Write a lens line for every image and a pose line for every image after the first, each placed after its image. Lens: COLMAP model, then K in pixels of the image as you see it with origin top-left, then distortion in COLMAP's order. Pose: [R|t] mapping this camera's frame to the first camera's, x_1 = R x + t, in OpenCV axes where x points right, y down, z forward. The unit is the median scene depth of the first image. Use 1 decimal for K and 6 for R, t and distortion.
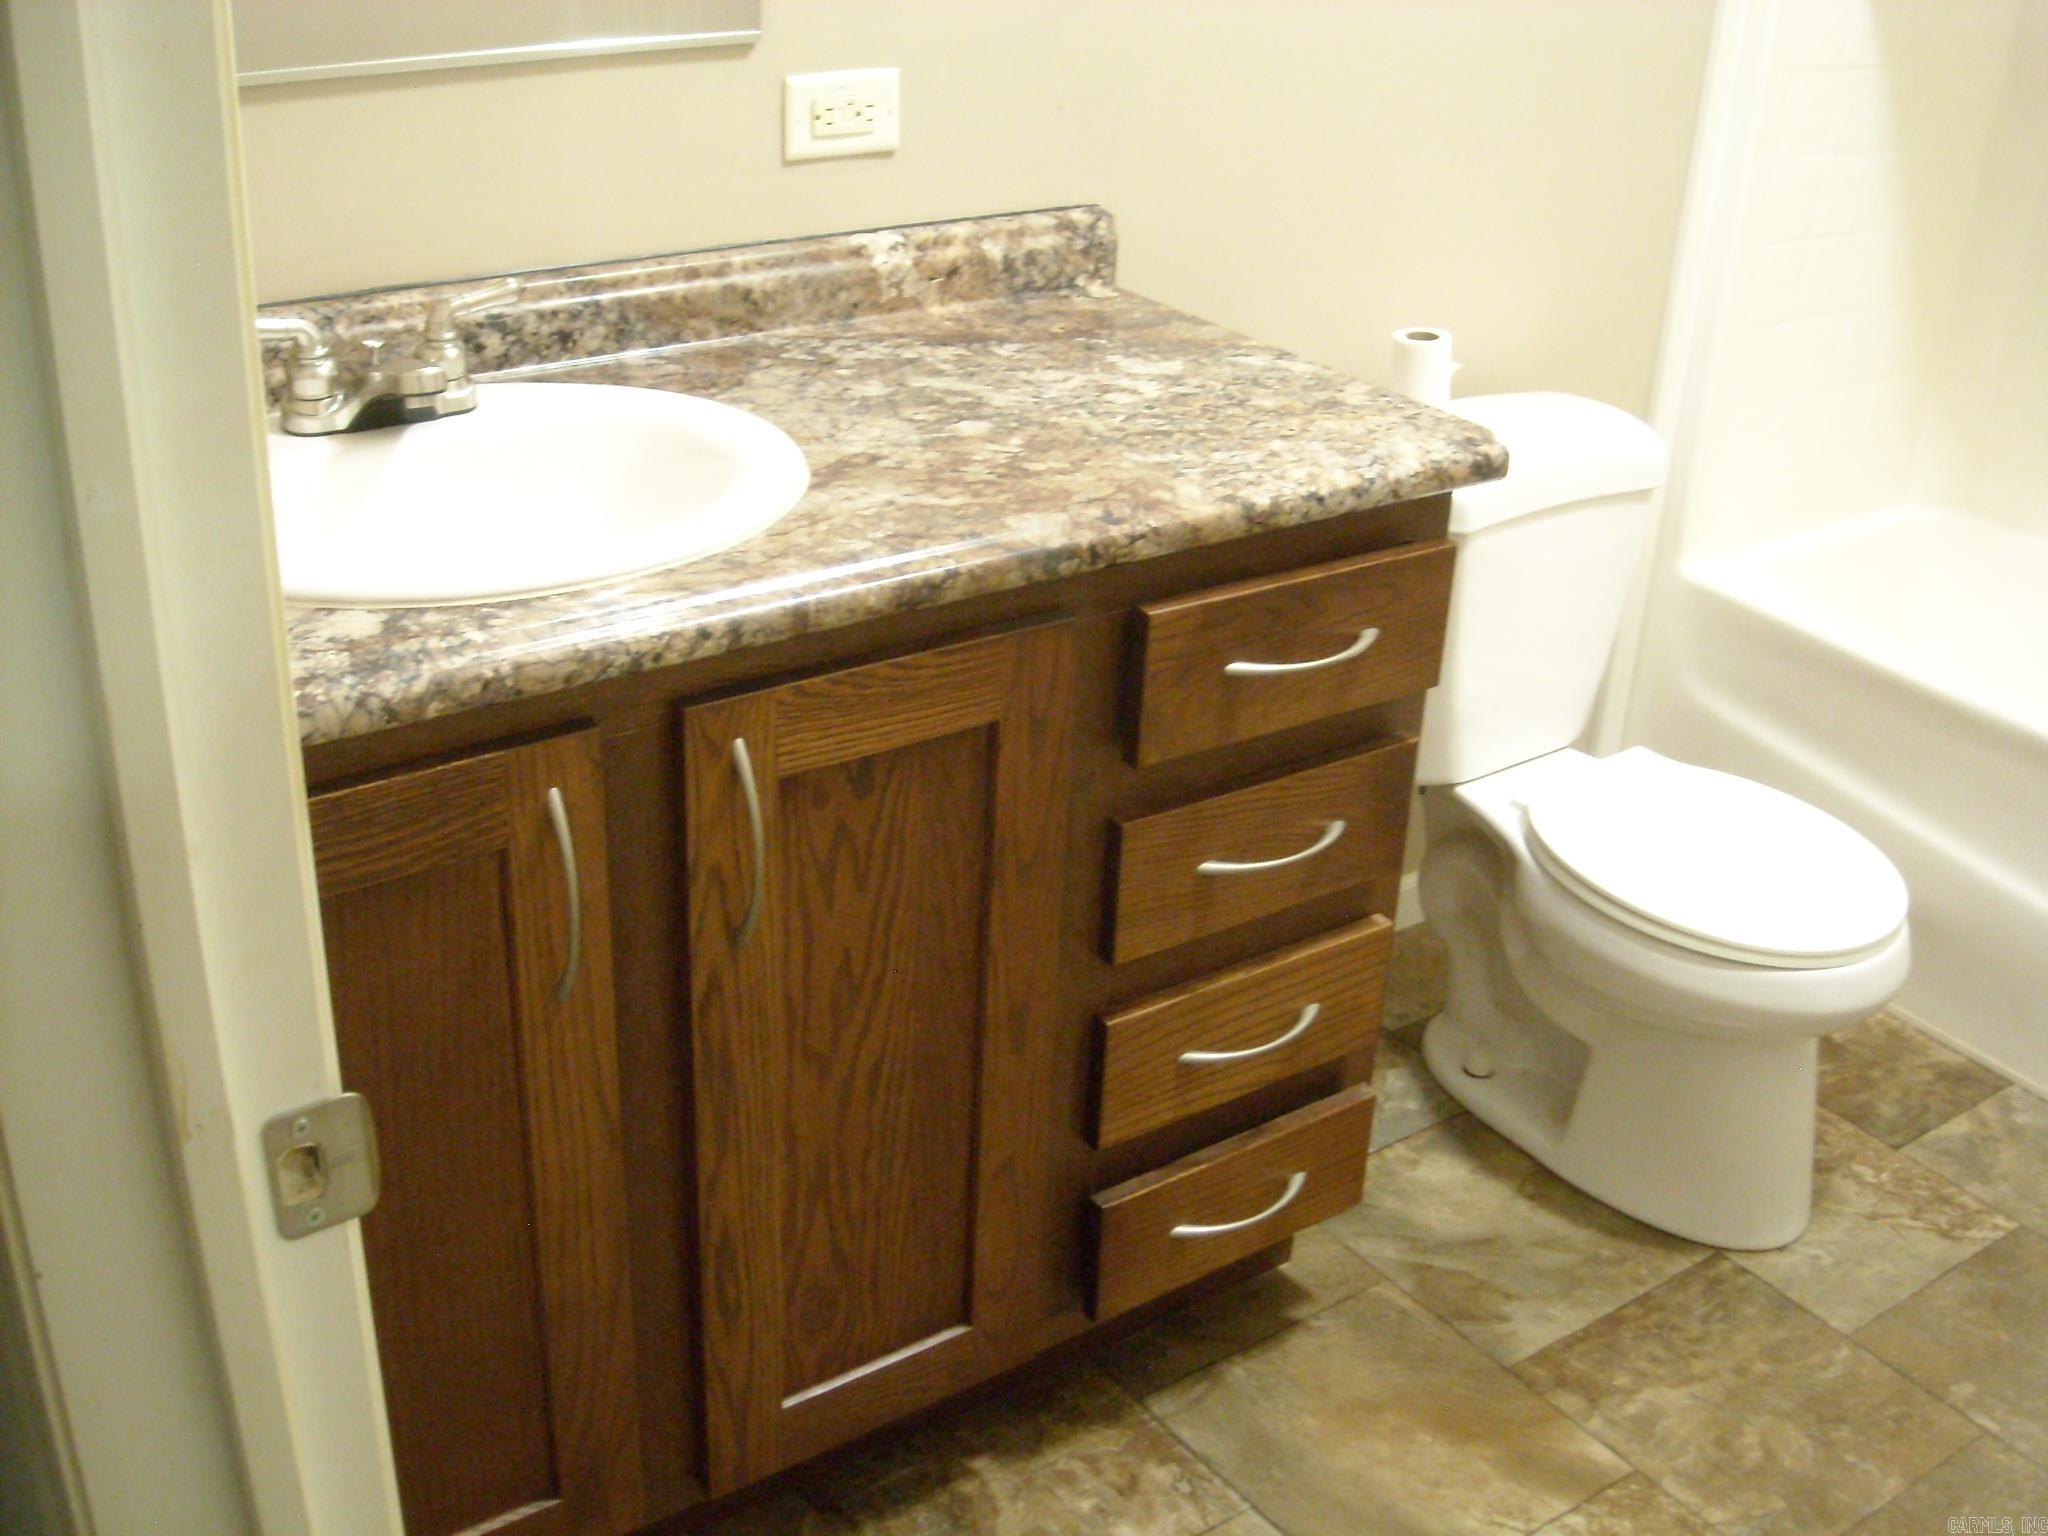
lens RADIAL K [[2282.5, 0, 1038.8], [0, 2282.5, 794.8], [0, 0, 1]] dist [-0.163971, 0.107876]
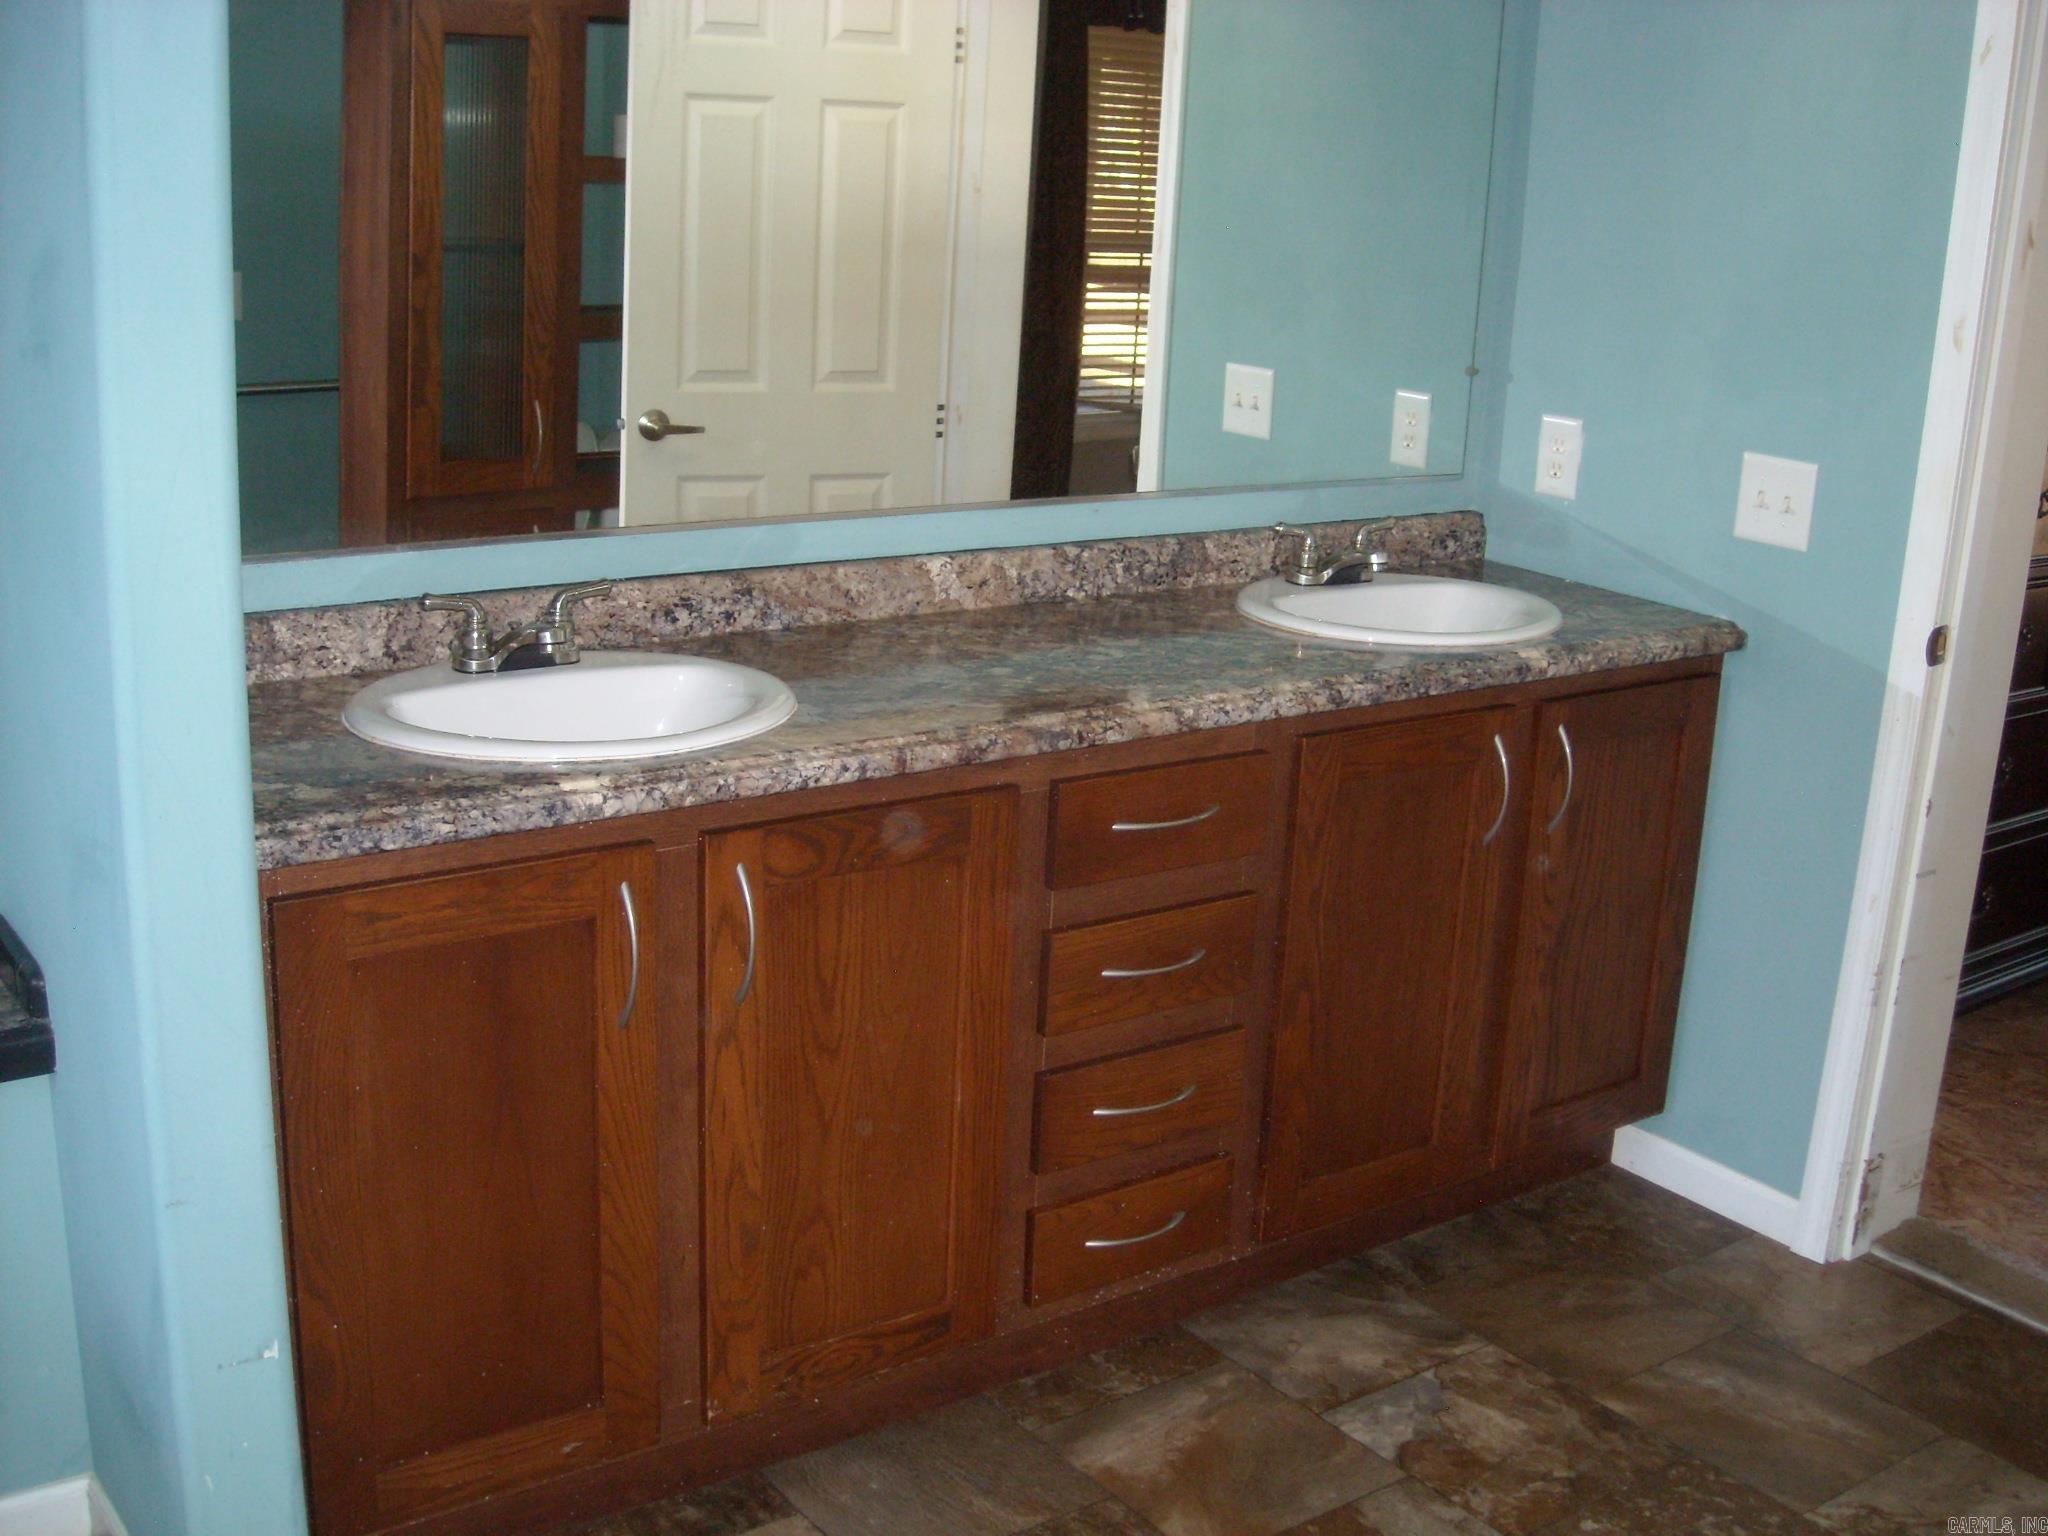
lens RADIAL K [[2282.5, 0, 1038.8], [0, 2282.5, 794.8], [0, 0, 1]] dist [-0.163971, 0.107876]
pose [[0.999965, 0.002064, 0.008153, -0.015416], [-0.000583, 0.984102, -0.177603, 0.184996], [-0.008390, 0.177592, 0.984068, -0.477185]]
